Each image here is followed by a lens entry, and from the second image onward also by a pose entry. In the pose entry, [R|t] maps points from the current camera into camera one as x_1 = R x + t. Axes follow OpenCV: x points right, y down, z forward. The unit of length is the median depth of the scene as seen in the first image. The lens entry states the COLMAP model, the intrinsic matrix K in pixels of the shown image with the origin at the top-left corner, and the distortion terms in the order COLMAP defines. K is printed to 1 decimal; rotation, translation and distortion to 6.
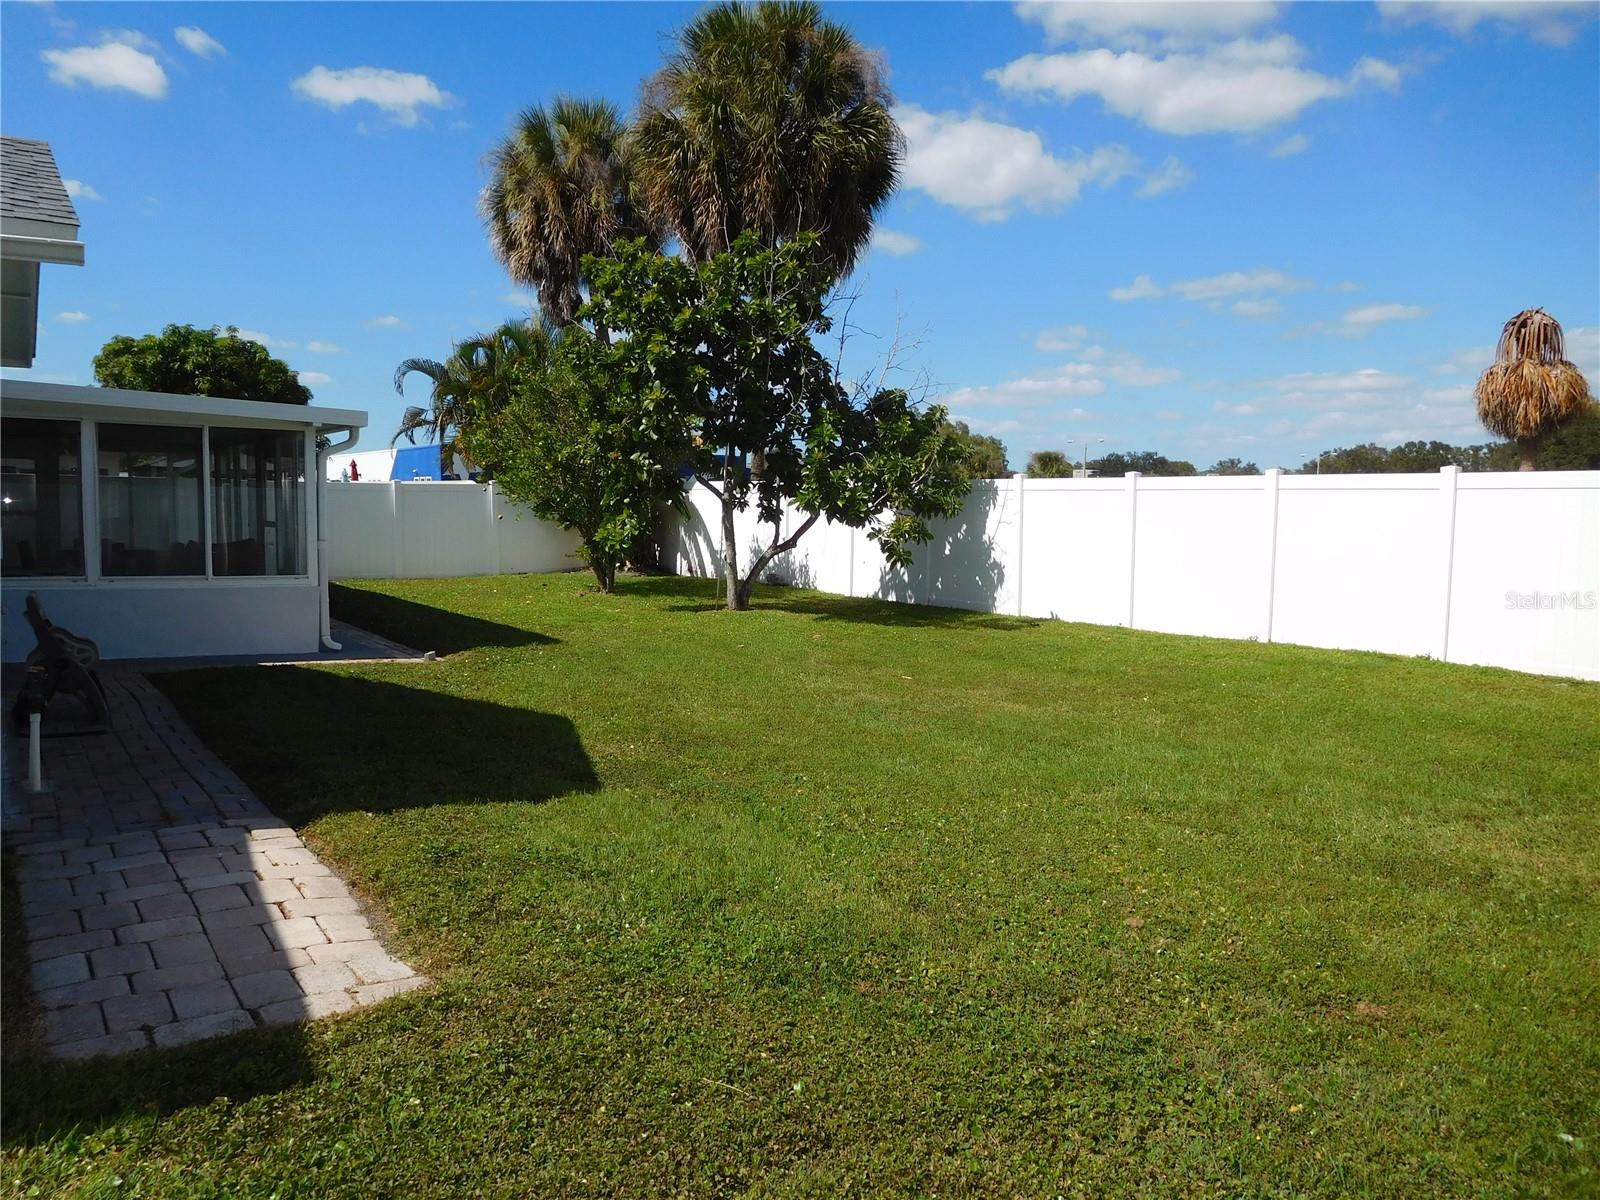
lens RADIAL K [[1176.1, 0, 788.3], [0, 1176.1, 592.1], [0, 0, 1]] dist [-0.019345, -0.007301]
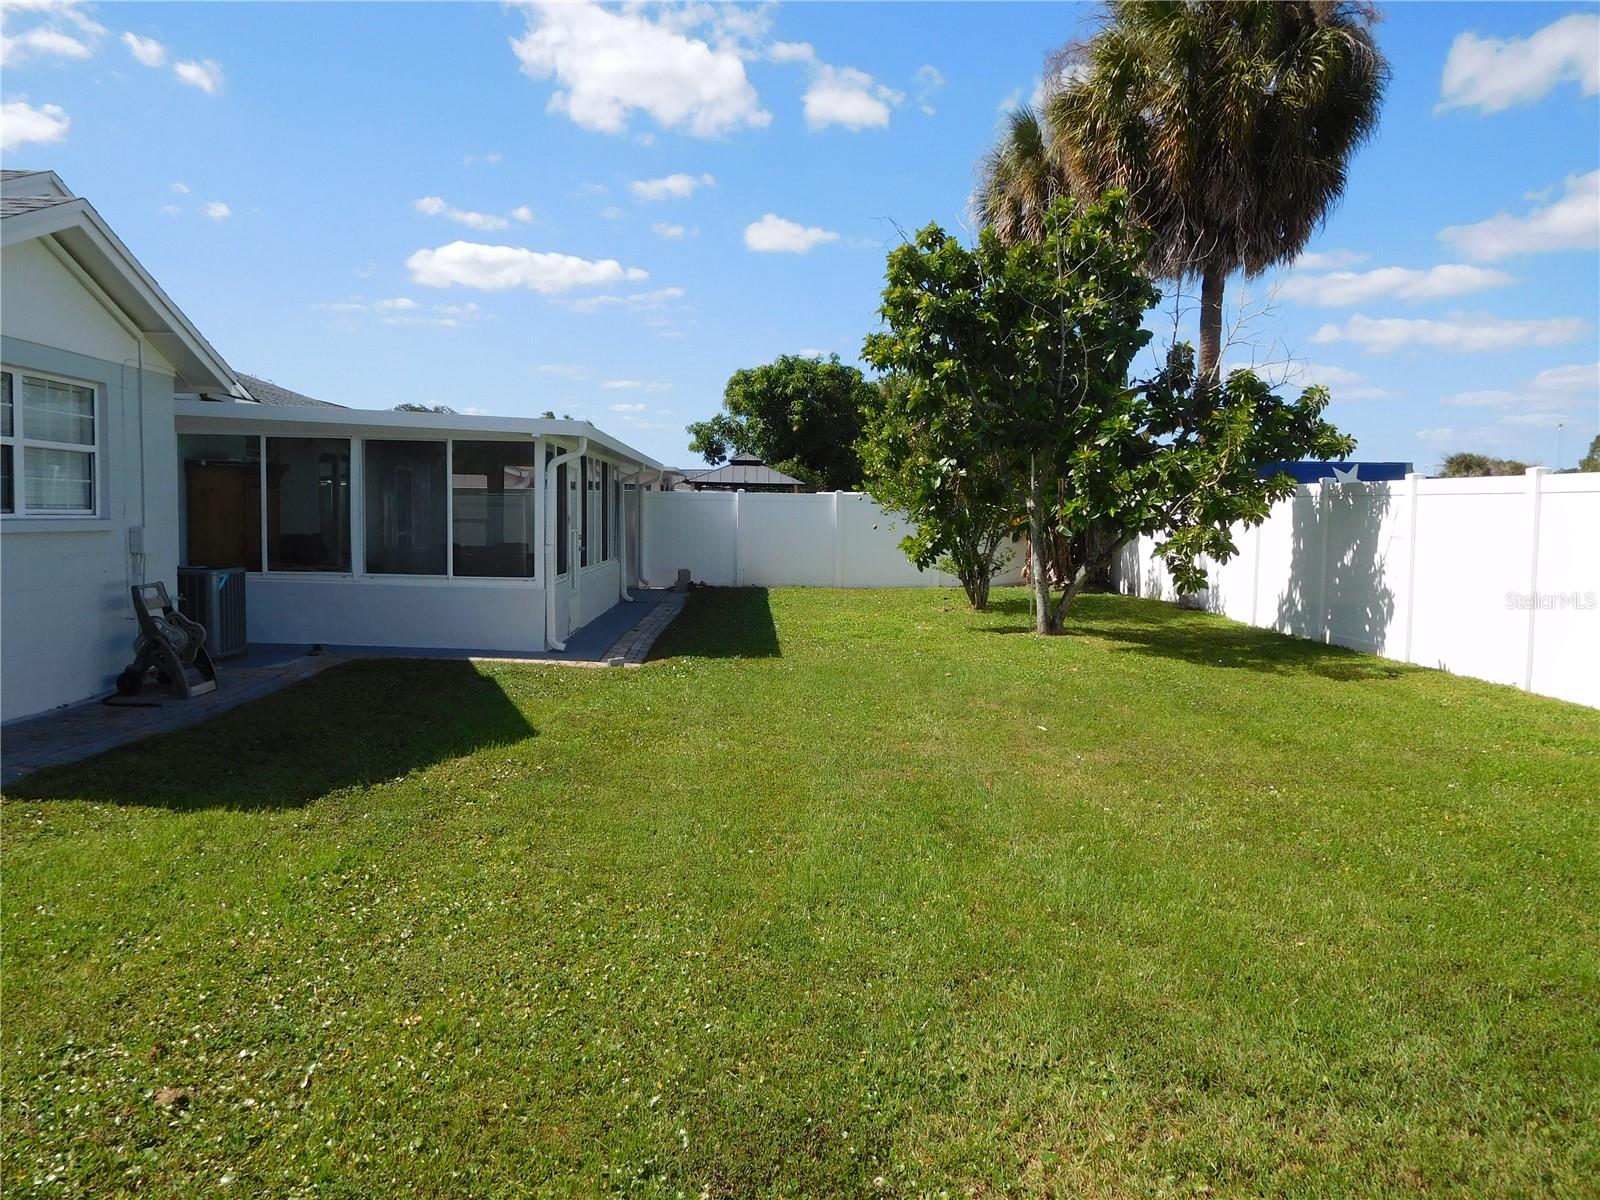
lens RADIAL K [[1176.1, 0, 775.8], [0, 1176.1, 570.8], [0, 0, 1]] dist [-0.019345, -0.007301]
pose [[0.847632, 0.026084, -0.529942, 0.237765], [-0.041446, 0.998994, -0.017120, -0.008445], [0.528963, 0.036475, 0.847861, 0.153815]]
